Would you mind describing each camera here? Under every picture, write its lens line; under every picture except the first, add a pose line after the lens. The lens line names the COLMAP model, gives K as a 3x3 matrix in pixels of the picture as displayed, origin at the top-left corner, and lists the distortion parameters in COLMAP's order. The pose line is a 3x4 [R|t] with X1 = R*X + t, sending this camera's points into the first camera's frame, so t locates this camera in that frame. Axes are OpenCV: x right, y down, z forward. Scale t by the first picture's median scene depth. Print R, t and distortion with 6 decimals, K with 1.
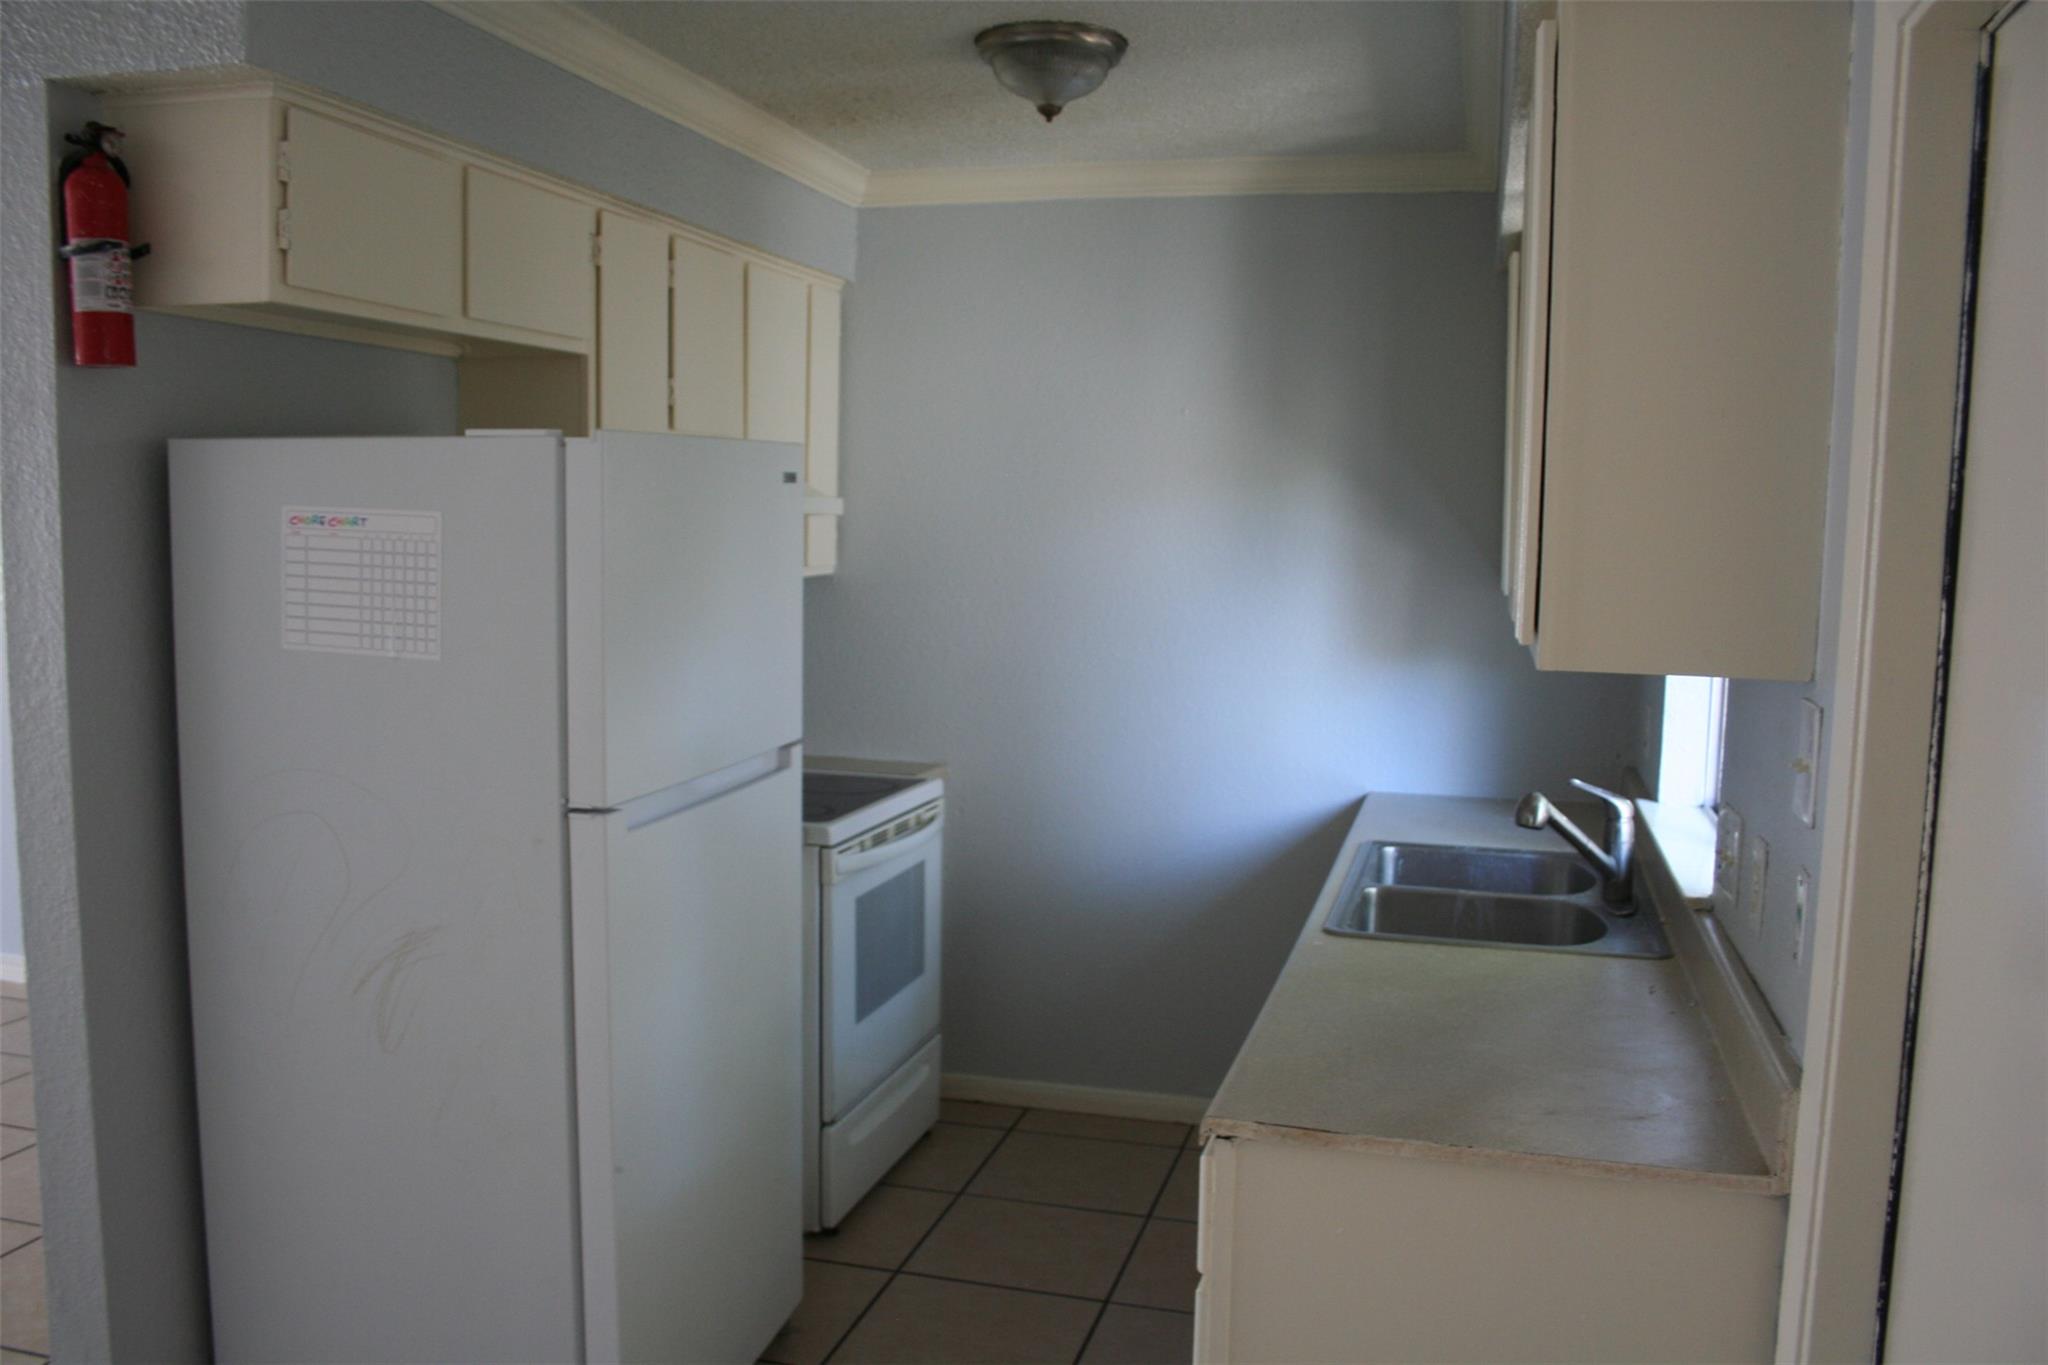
lens RADIAL K [[1726.6, 0, 1051.9], [0, 1726.6, 687.8], [0, 0, 1]] dist [-0.149781, 0.126973]
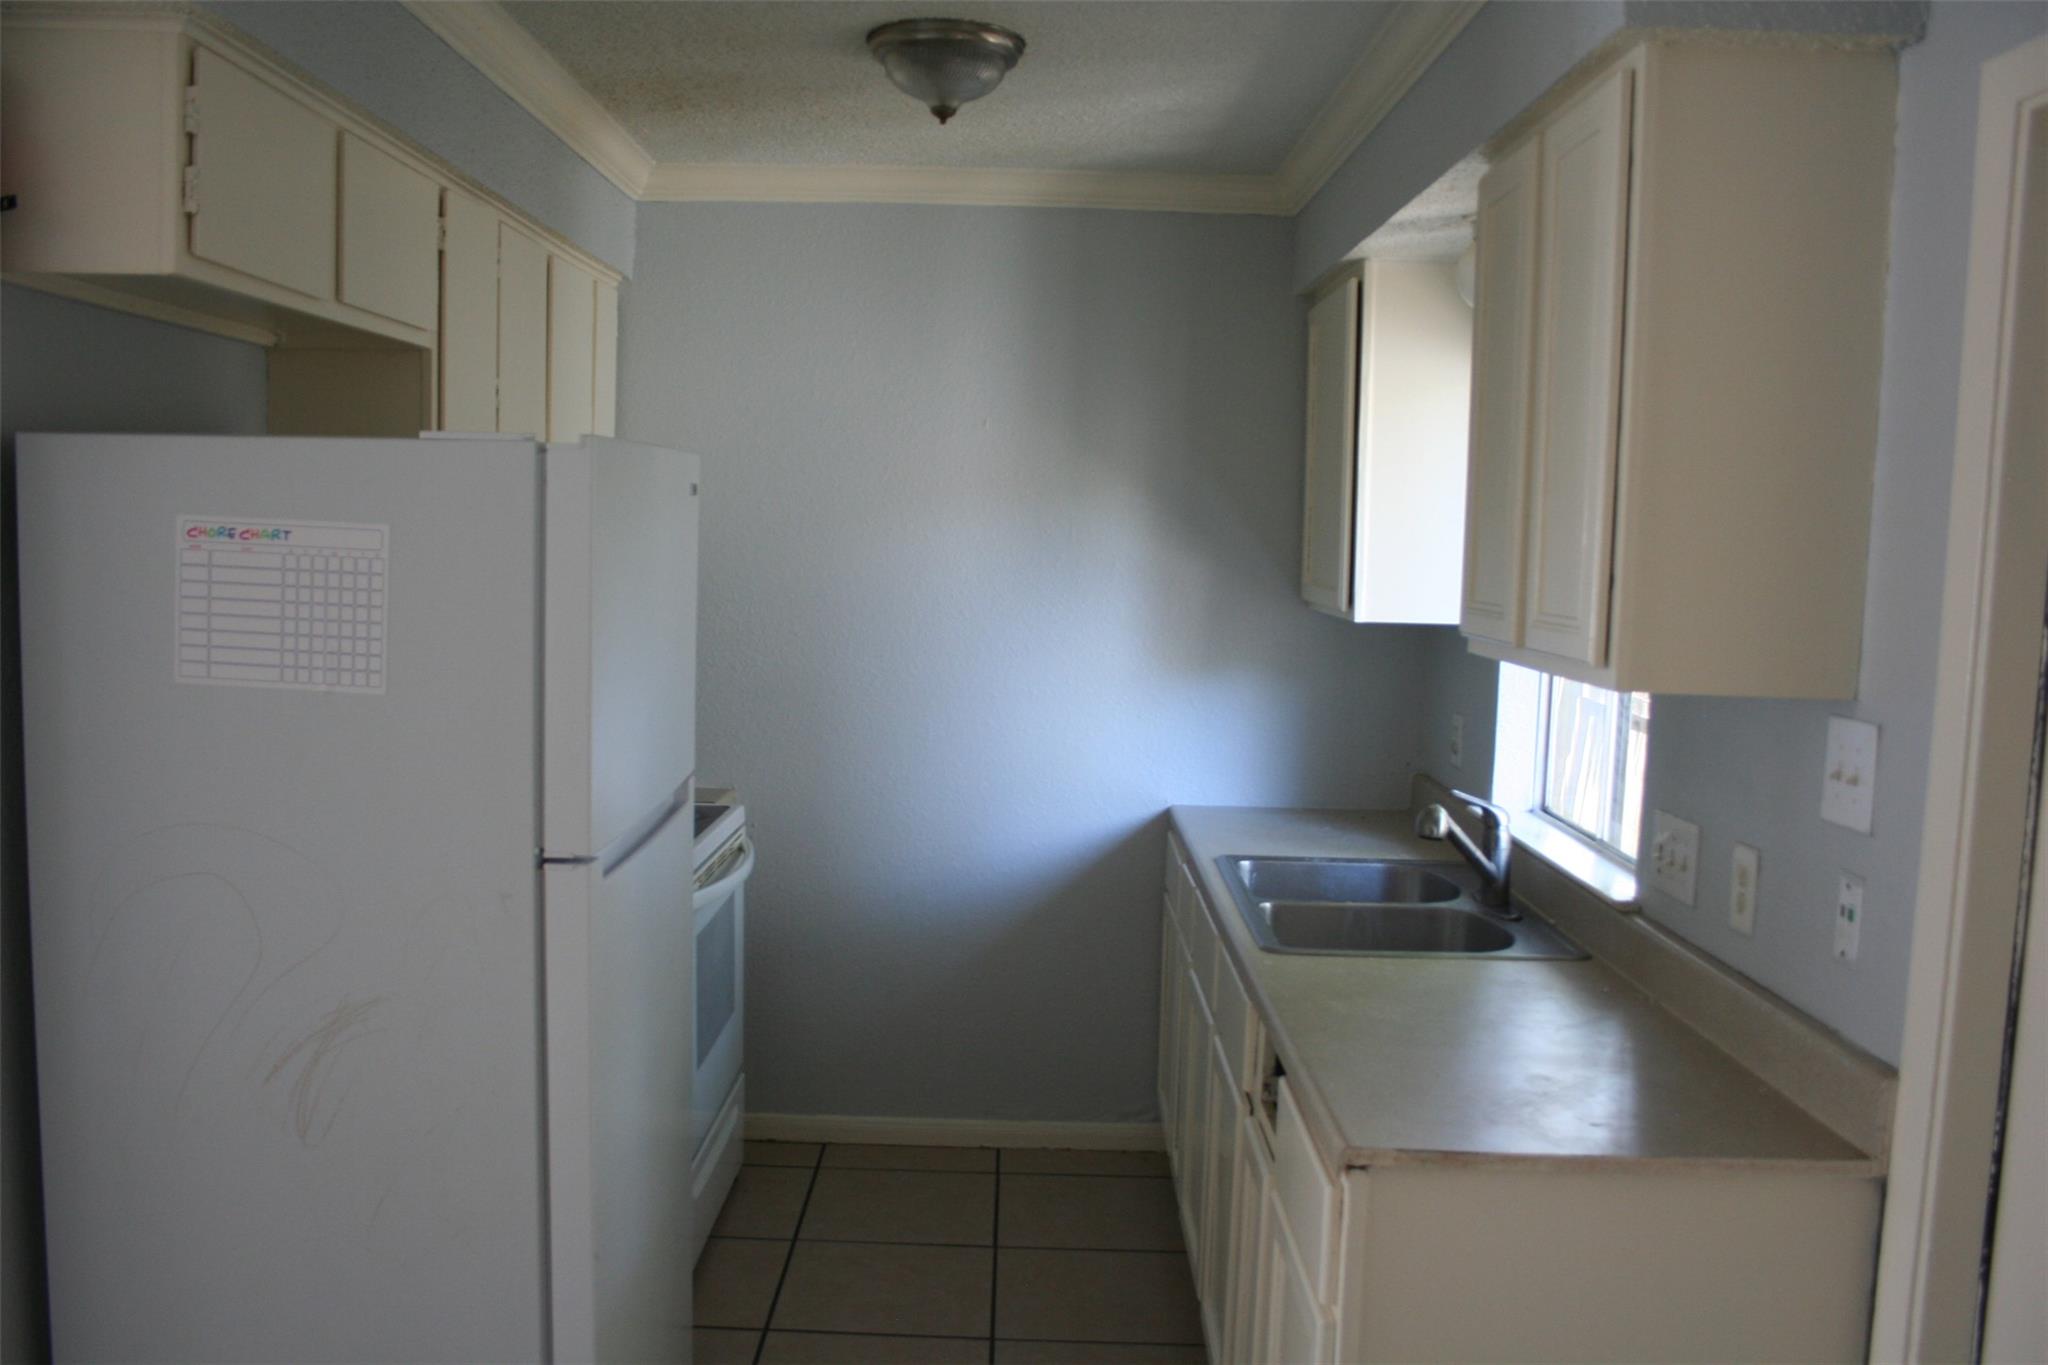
lens RADIAL K [[1726.6, 0, 1033.9], [0, 1726.6, 687.2], [0, 0, 1]] dist [-0.149781, 0.126973]
pose [[0.965665, -0.013401, 0.259446, -0.215586], [0.014449, 0.999893, -0.002133, -0.010910], [-0.259390, 0.005808, 0.965755, 0.059298]]
